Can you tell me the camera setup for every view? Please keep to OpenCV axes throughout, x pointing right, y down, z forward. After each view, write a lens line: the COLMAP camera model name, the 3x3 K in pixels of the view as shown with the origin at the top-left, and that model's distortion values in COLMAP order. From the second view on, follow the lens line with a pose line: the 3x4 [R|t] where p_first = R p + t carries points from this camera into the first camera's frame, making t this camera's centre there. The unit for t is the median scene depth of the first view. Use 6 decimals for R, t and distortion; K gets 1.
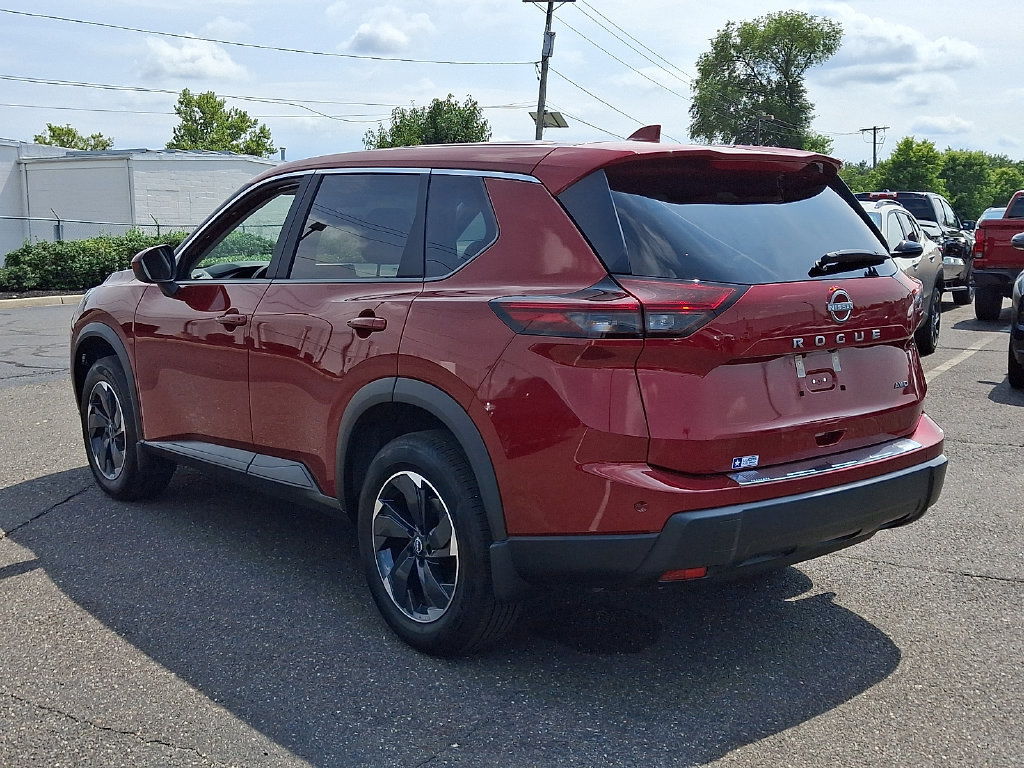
lens RADIAL K [[1158.0, 0, 470.5], [0, 1158.0, 404.4], [0, 0, 1]] dist [0.185683, -0.437484]
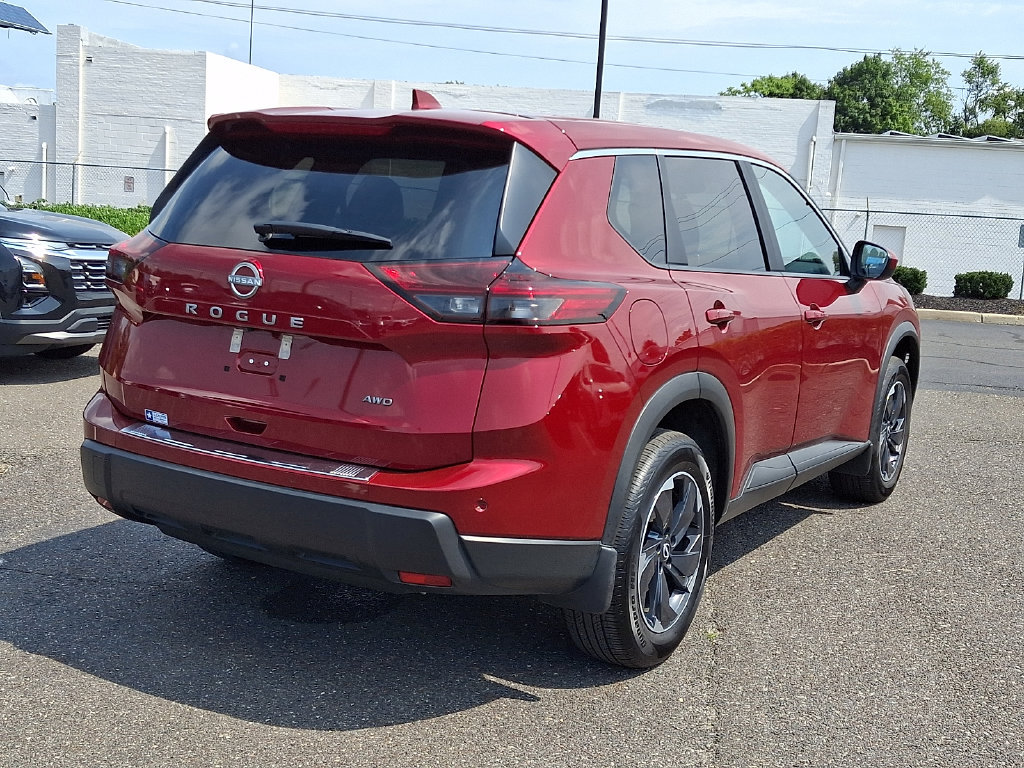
lens RADIAL K [[1195.7, 0, 493.5], [0, 1195.7, 387.2], [0, 0, 1]] dist [0.180464, -0.420935]
pose [[0.352950, 0.171260, -0.919835, 1.136161], [-0.204833, 0.973401, 0.102636, -0.125152], [0.912946, 0.152188, 0.378641, 0.760491]]
